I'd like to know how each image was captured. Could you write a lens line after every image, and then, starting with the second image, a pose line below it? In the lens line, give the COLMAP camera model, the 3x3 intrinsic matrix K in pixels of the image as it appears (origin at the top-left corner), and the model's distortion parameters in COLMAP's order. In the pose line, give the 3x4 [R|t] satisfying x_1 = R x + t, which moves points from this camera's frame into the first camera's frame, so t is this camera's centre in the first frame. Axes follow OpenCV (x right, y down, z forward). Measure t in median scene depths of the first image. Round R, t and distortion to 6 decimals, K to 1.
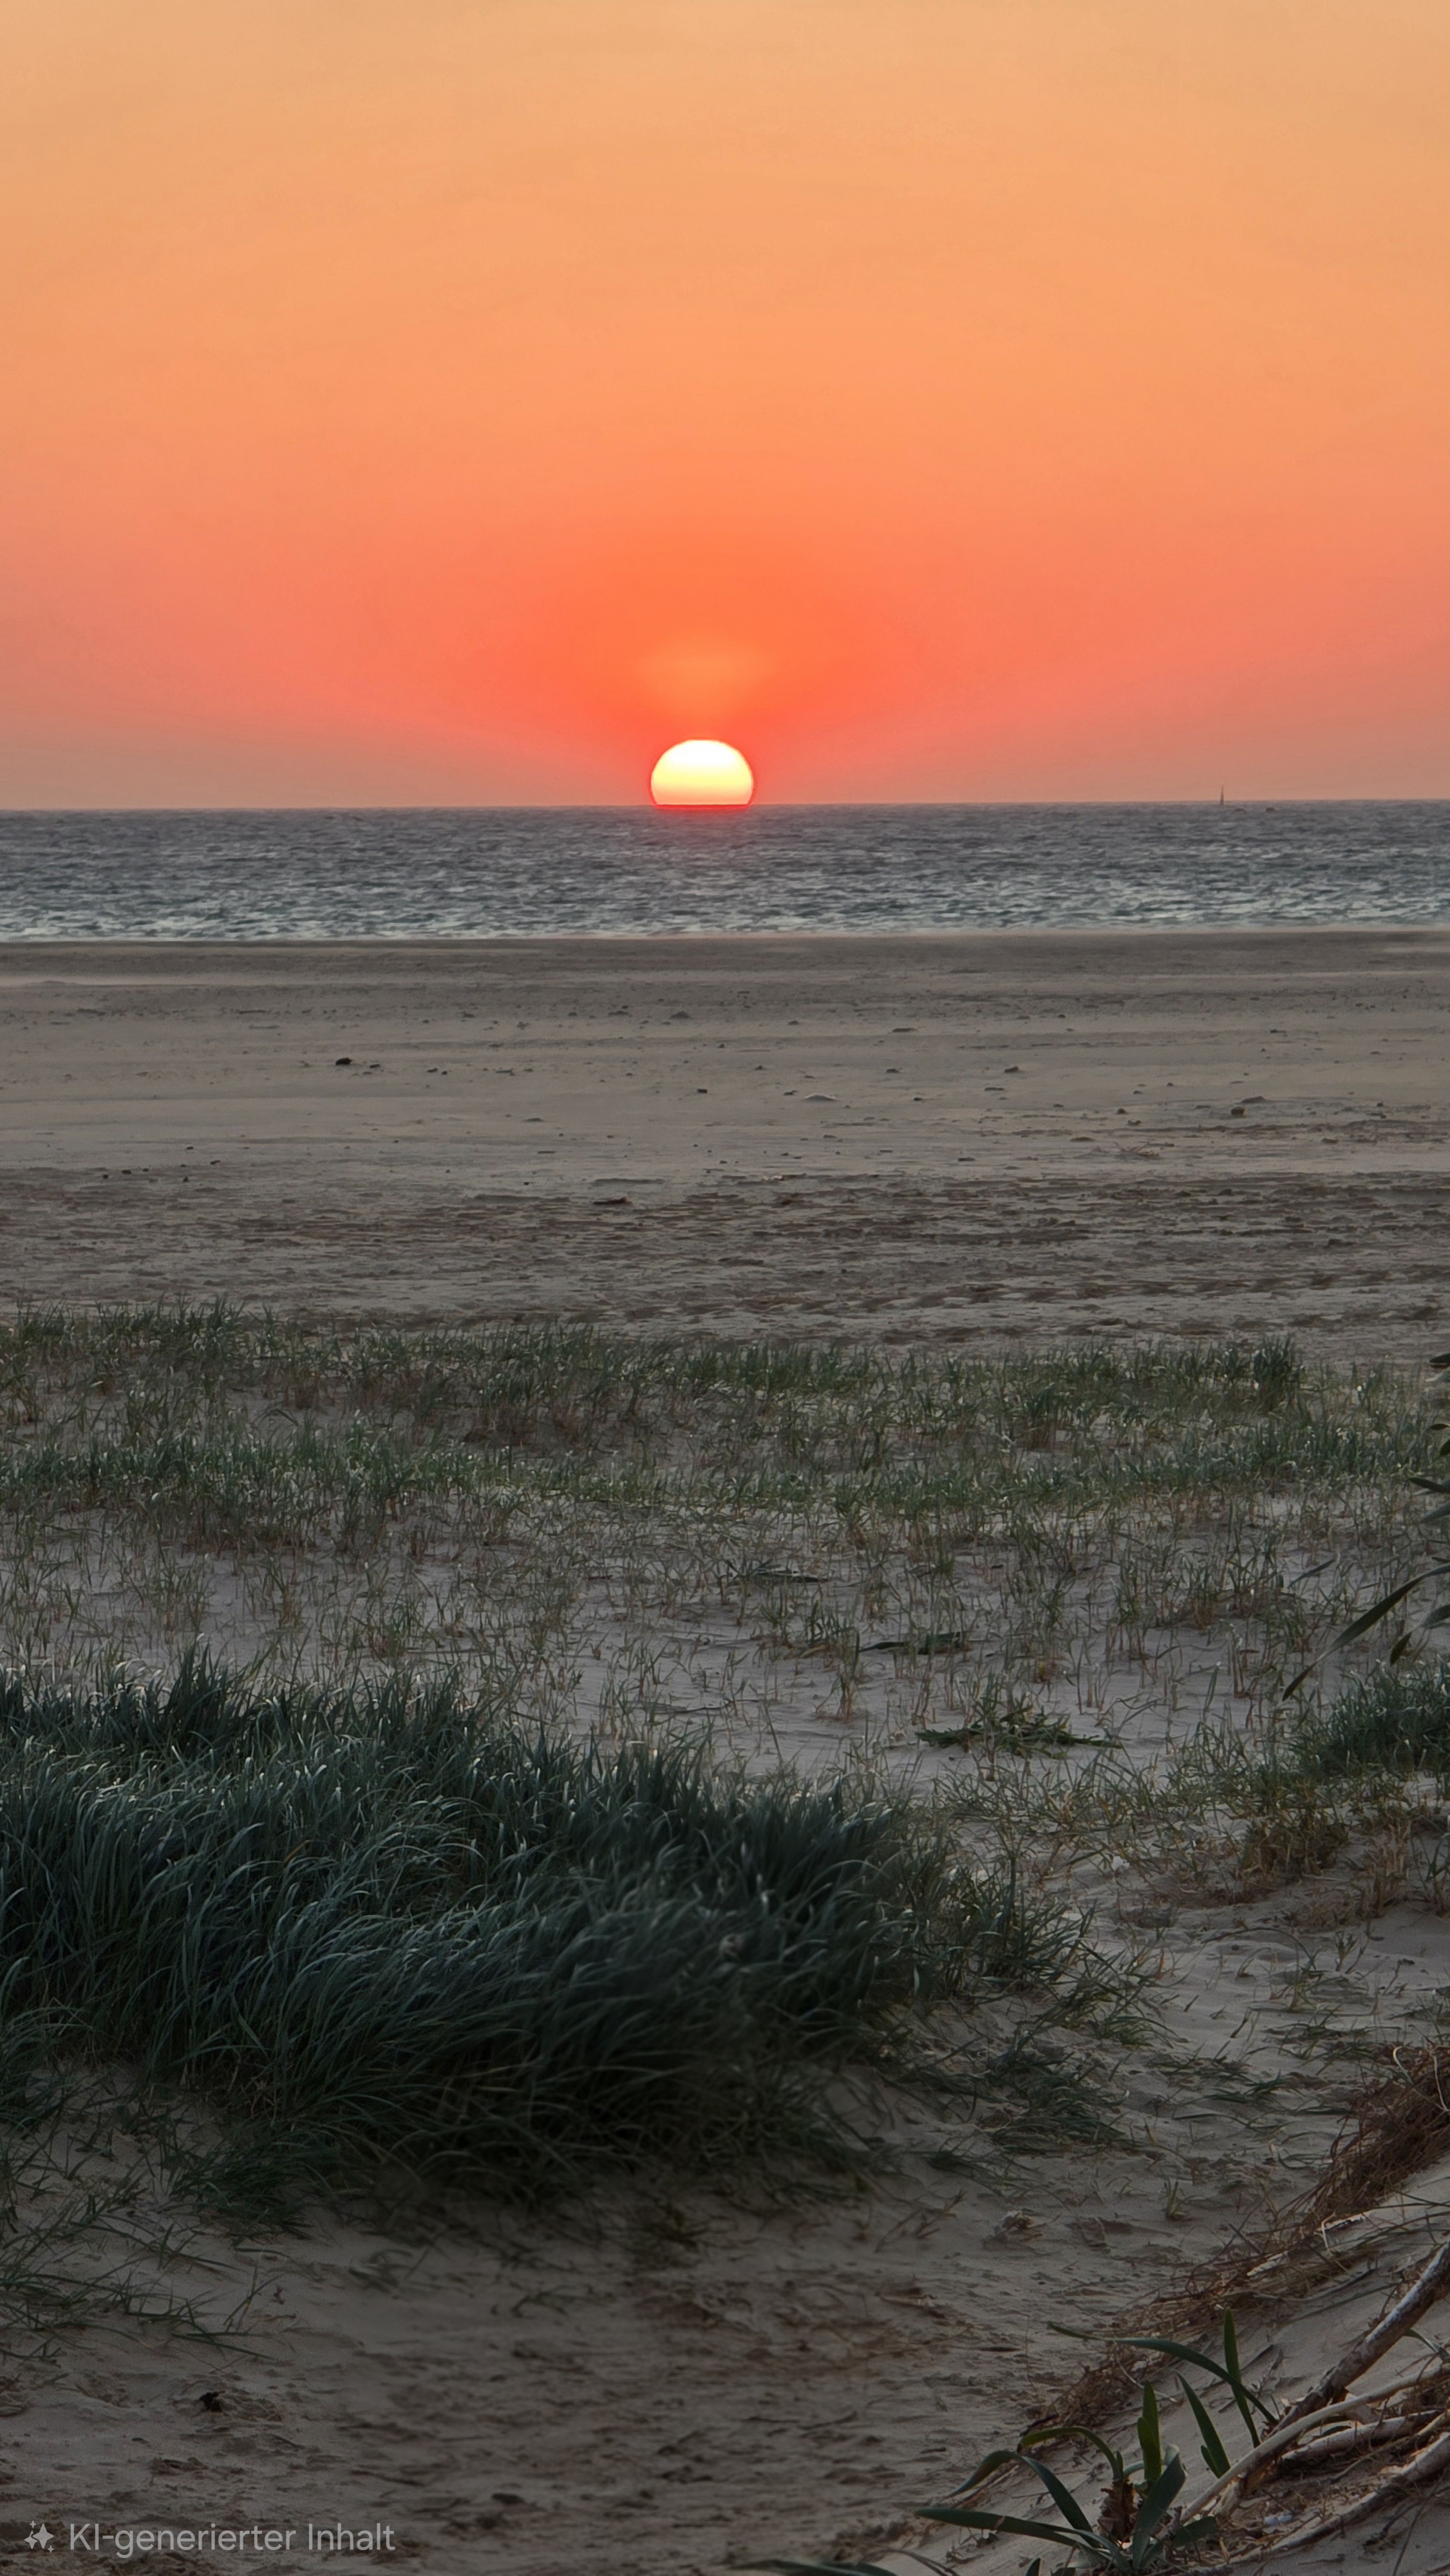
lens RADIAL K [[8847.1, 0, 723.4], [0, 8847.1, 1284.7], [0, 0, 1]] dist [0.041182, 0.000000]
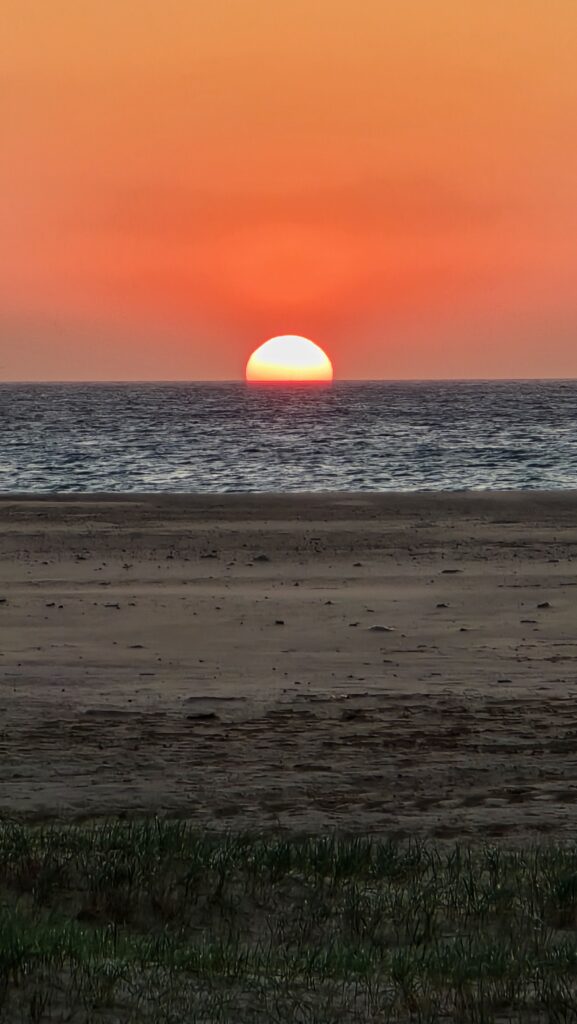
lens RADIAL K [[3565.3, 0, 290.2], [0, 3565.3, 512.1], [0, 0, 1]] dist [0.098520, 0.000000]
pose [[0.998928, 0.003077, -0.046192, 0.020890], [-0.004308, 0.999638, -0.026560, -0.023993], [0.046094, 0.026730, 0.998579, 0.524770]]
